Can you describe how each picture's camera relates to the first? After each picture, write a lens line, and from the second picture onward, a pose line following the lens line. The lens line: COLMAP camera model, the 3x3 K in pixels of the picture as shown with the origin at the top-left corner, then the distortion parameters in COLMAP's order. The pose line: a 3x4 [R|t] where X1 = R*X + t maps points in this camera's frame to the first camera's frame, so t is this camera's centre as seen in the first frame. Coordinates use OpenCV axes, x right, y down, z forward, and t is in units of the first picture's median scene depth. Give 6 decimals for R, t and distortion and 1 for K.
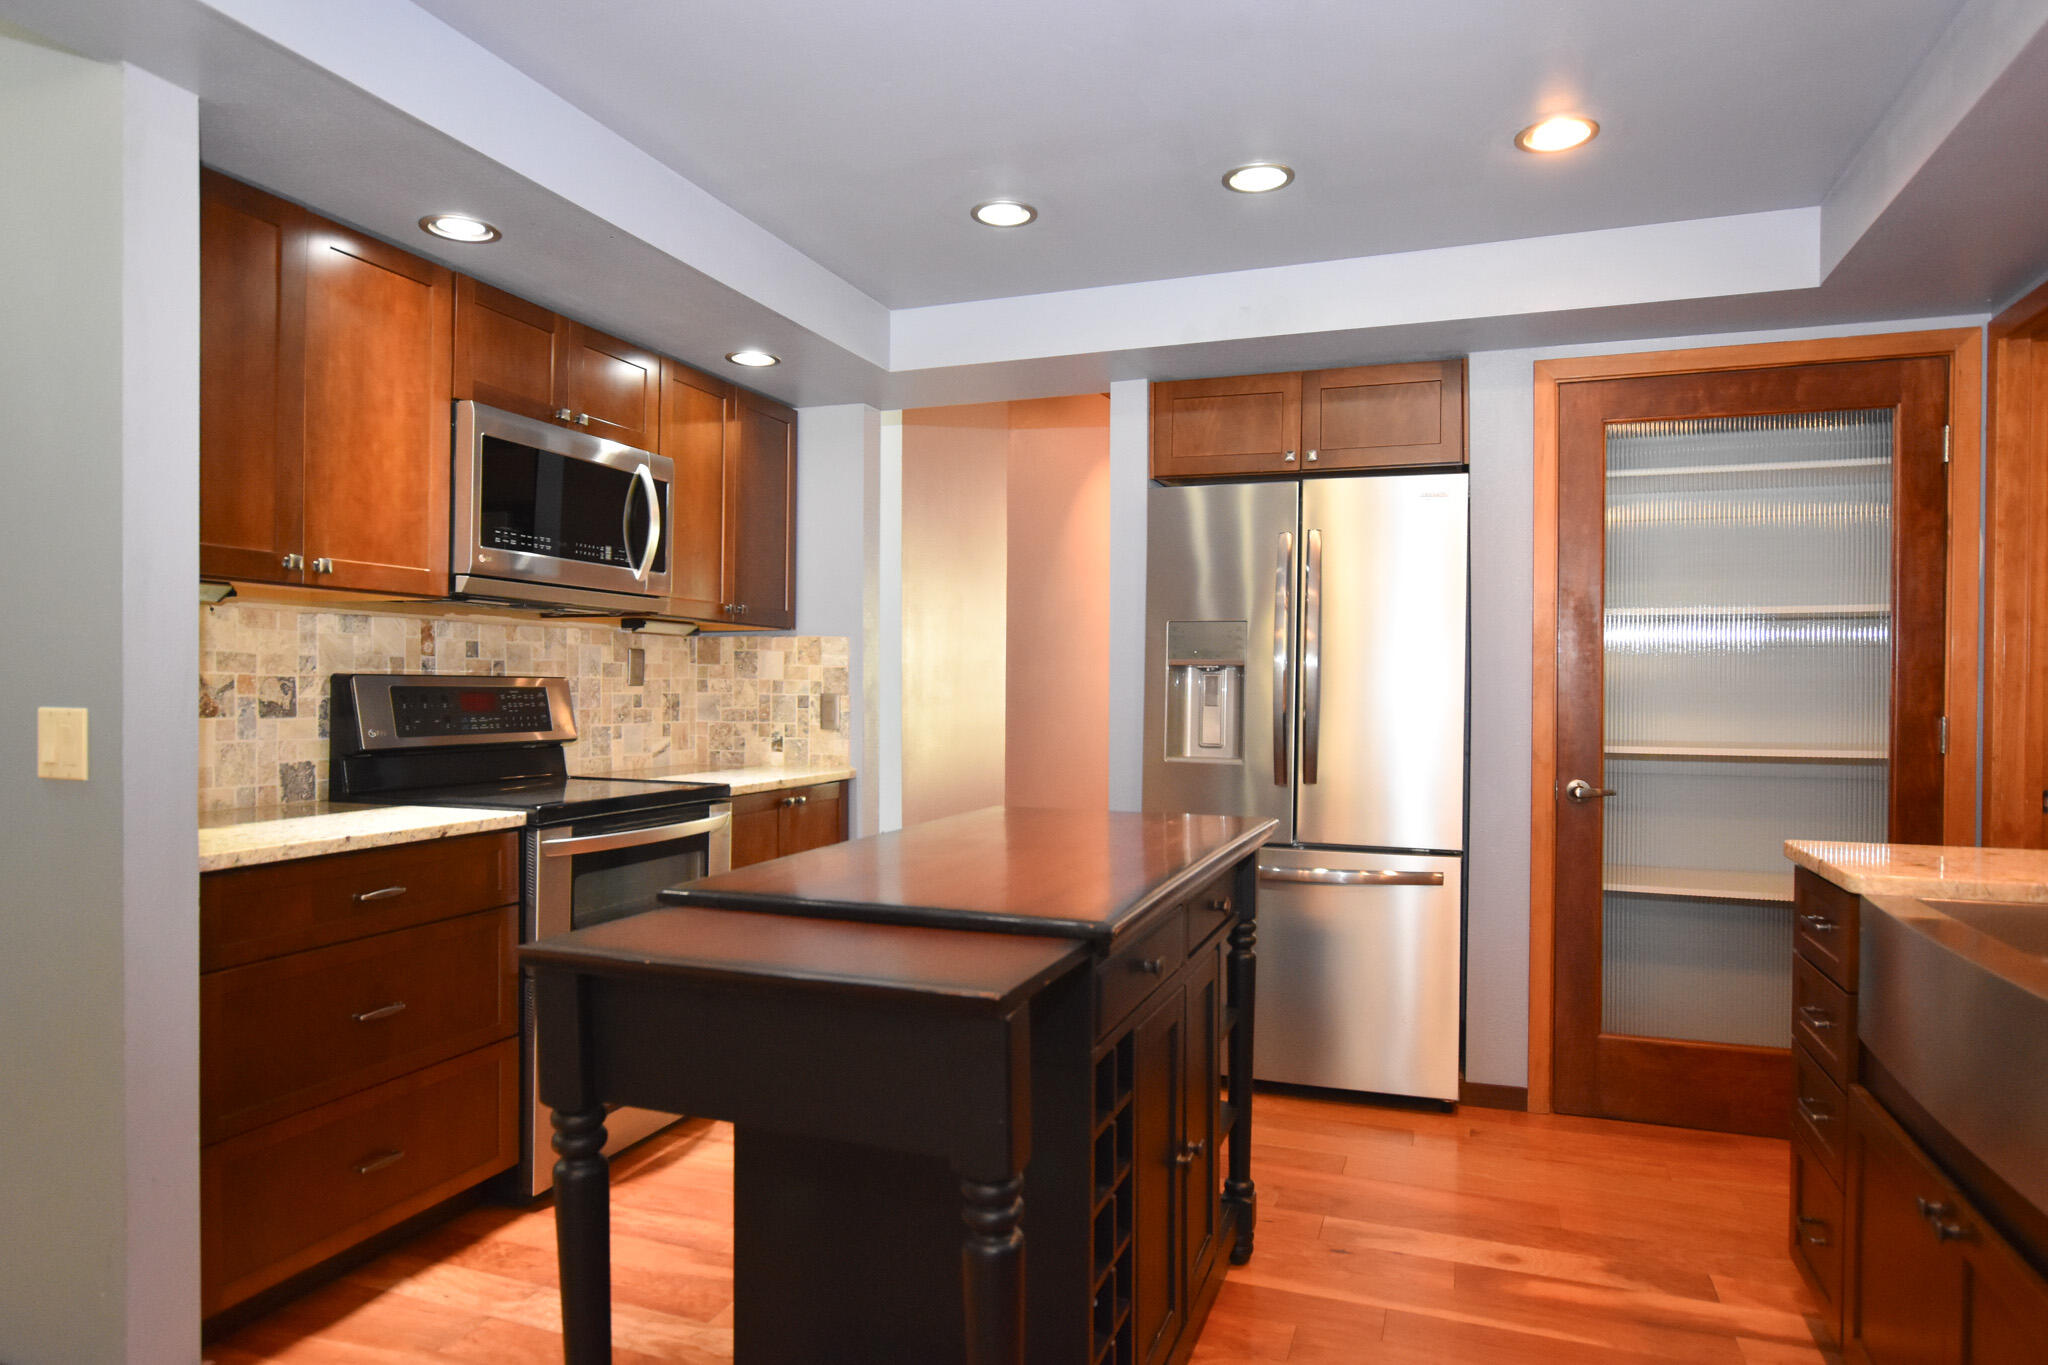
lens RADIAL K [[1226.3, 0, 1023.1], [0, 1226.3, 685.2], [0, 0, 1]] dist [-0.008965, -0.000539]
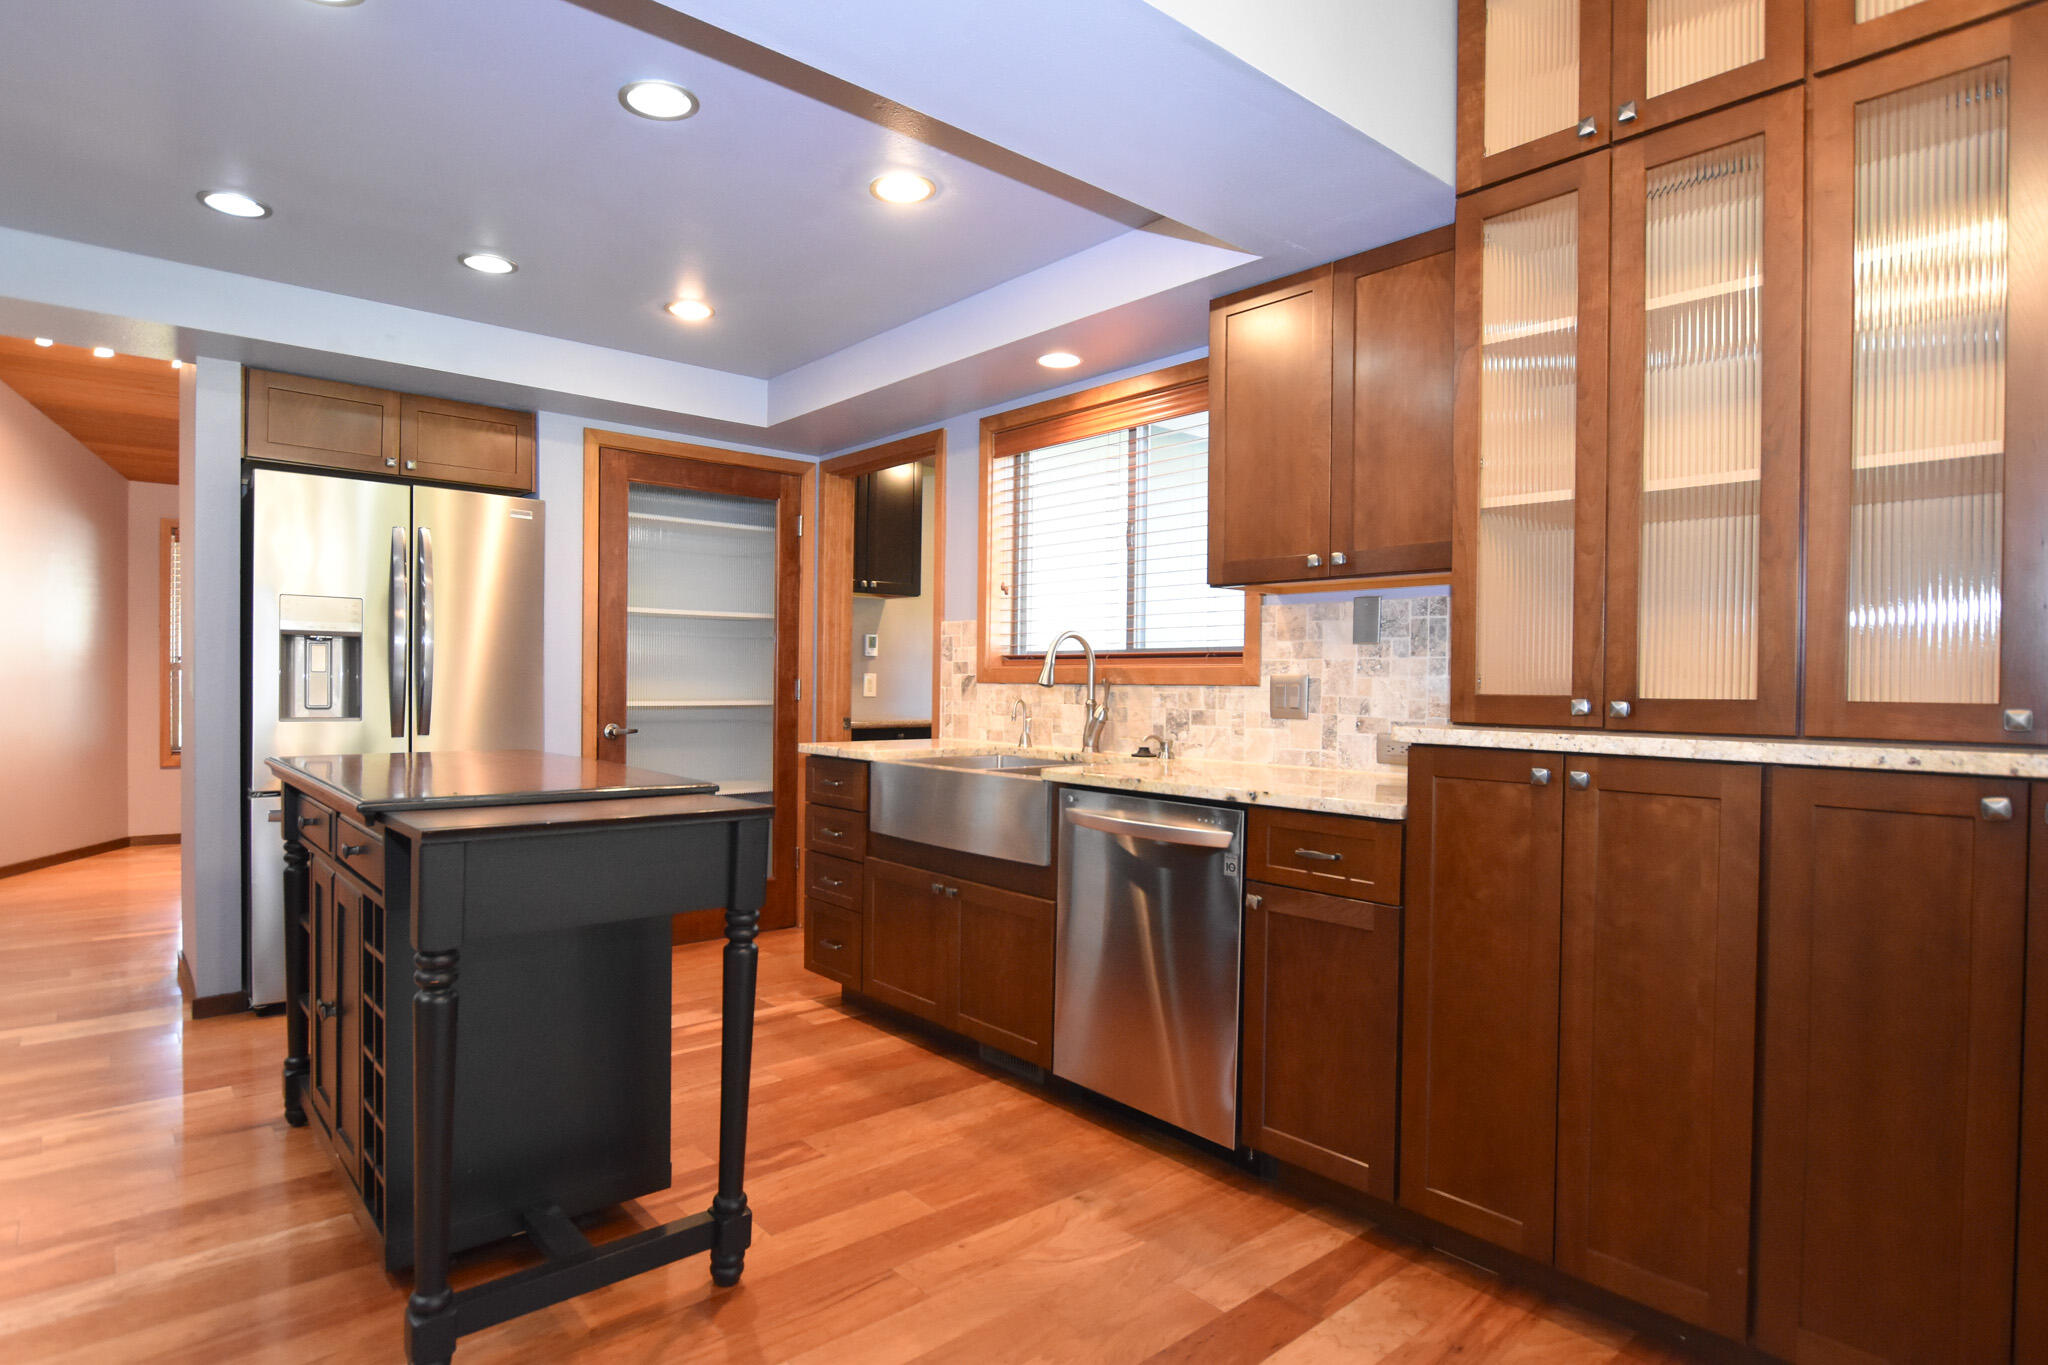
lens RADIAL K [[1126.4, 0, 1007.5], [0, 1126.4, 687.9], [0, 0, 1]] dist [0.002134, 0.000157]
pose [[0.488148, -0.001065, 0.872760, -0.479855], [-0.001870, 0.999996, 0.002266, 0.030622], [-0.872759, -0.002738, 0.488144, -0.058299]]
